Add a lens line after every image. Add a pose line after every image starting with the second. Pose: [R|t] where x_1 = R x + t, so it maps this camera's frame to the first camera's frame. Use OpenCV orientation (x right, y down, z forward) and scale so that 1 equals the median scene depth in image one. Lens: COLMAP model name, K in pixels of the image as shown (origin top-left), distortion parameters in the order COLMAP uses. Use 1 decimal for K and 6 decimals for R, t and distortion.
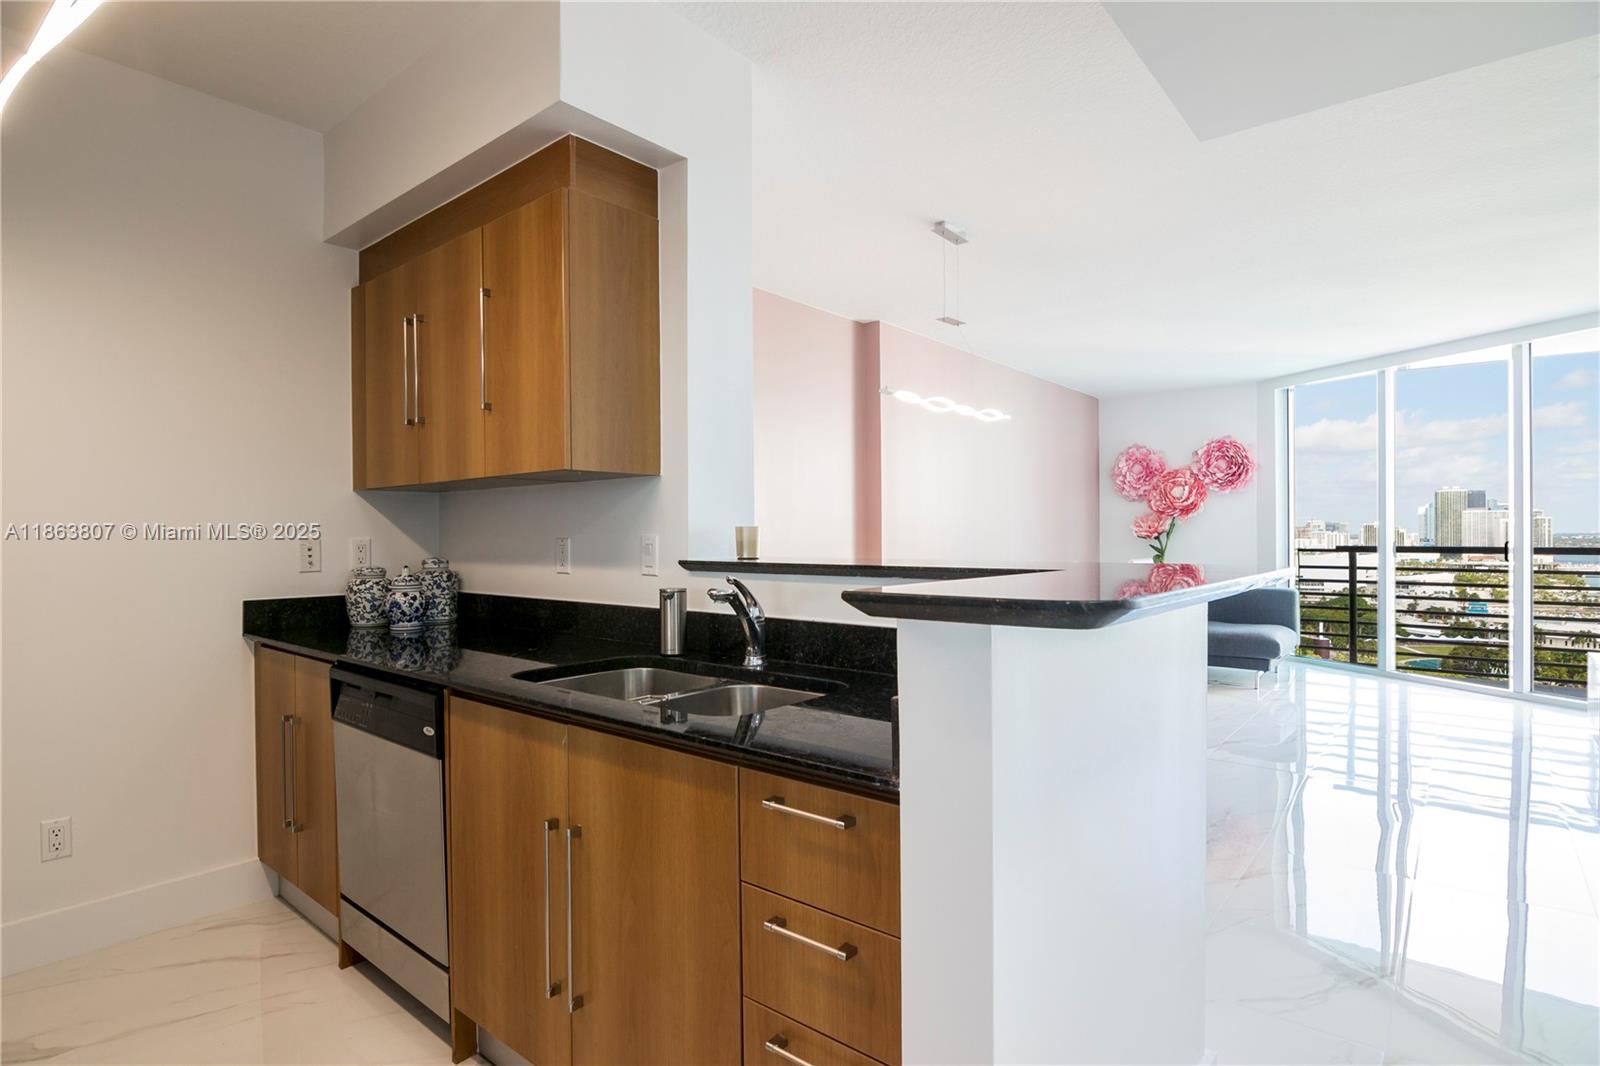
lens RADIAL K [[815.3, 0, 786.3], [0, 815.3, 533.9], [0, 0, 1]] dist [-0.004160, -0.011174]
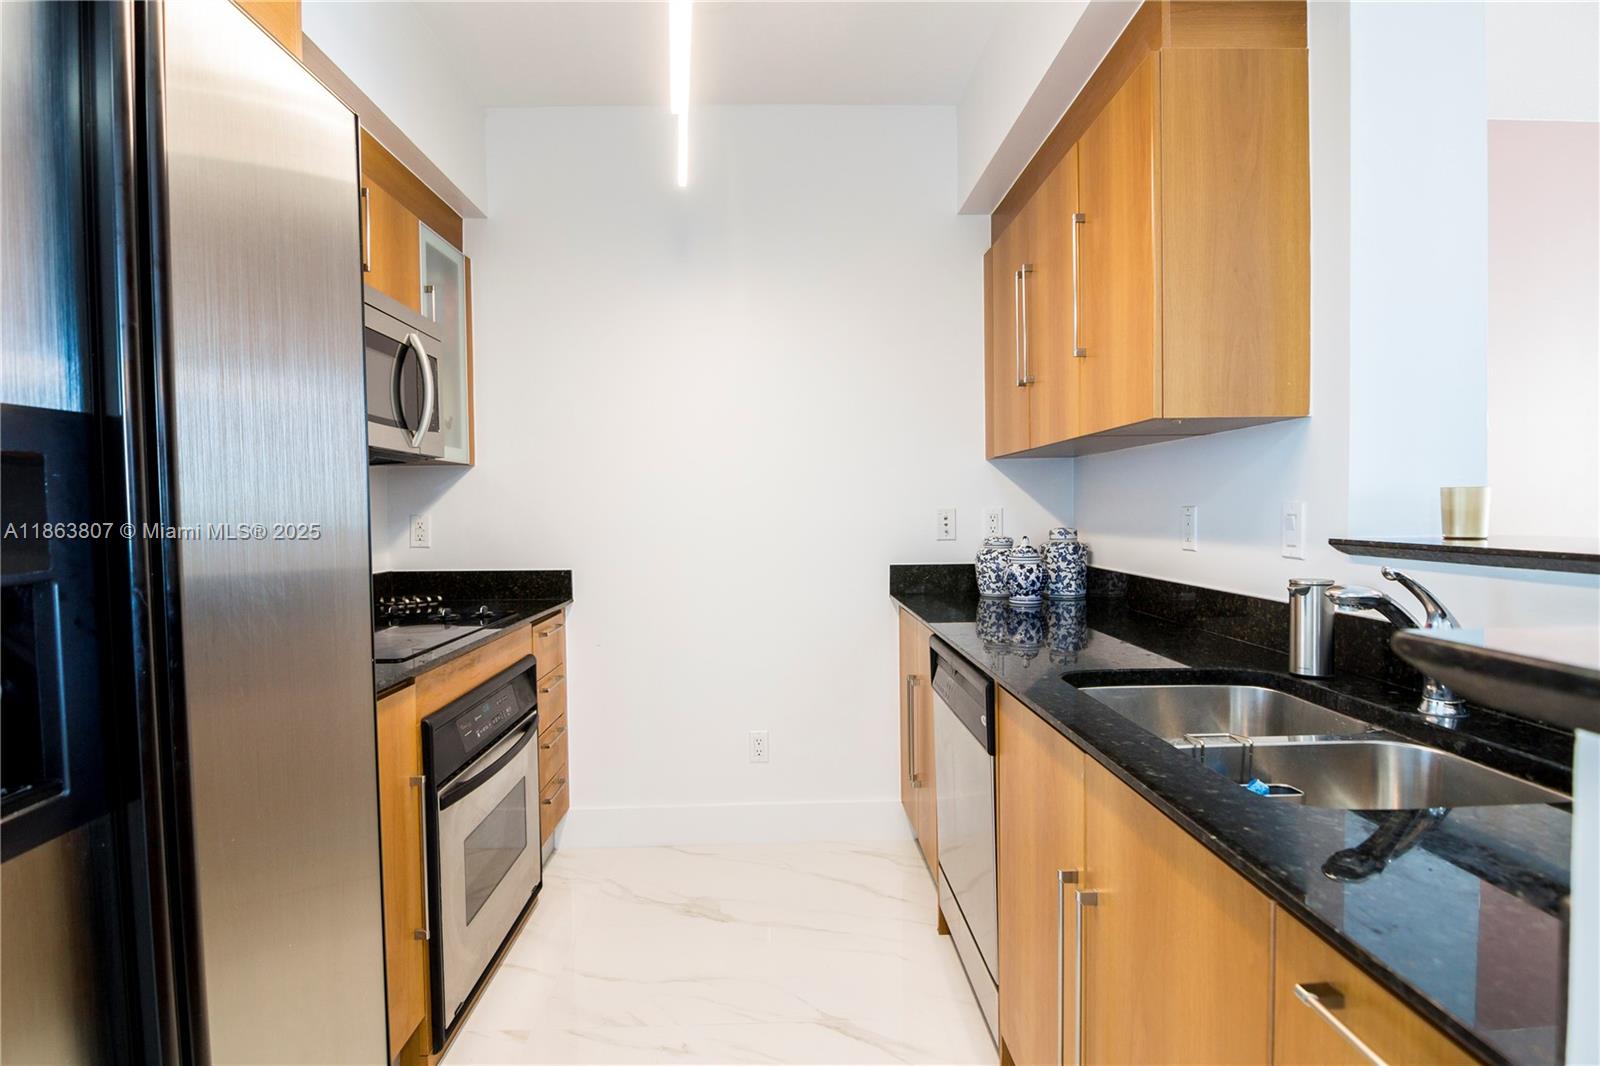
lens RADIAL K [[815.3, 0, 786.3], [0, 815.3, 533.9], [0, 0, 1]] dist [-0.004160, -0.011174]
pose [[0.658684, 0.020978, -0.752127, 0.065411], [0.009226, 0.999311, 0.035952, -0.000216], [0.752363, -0.030620, 0.658036, 0.169776]]
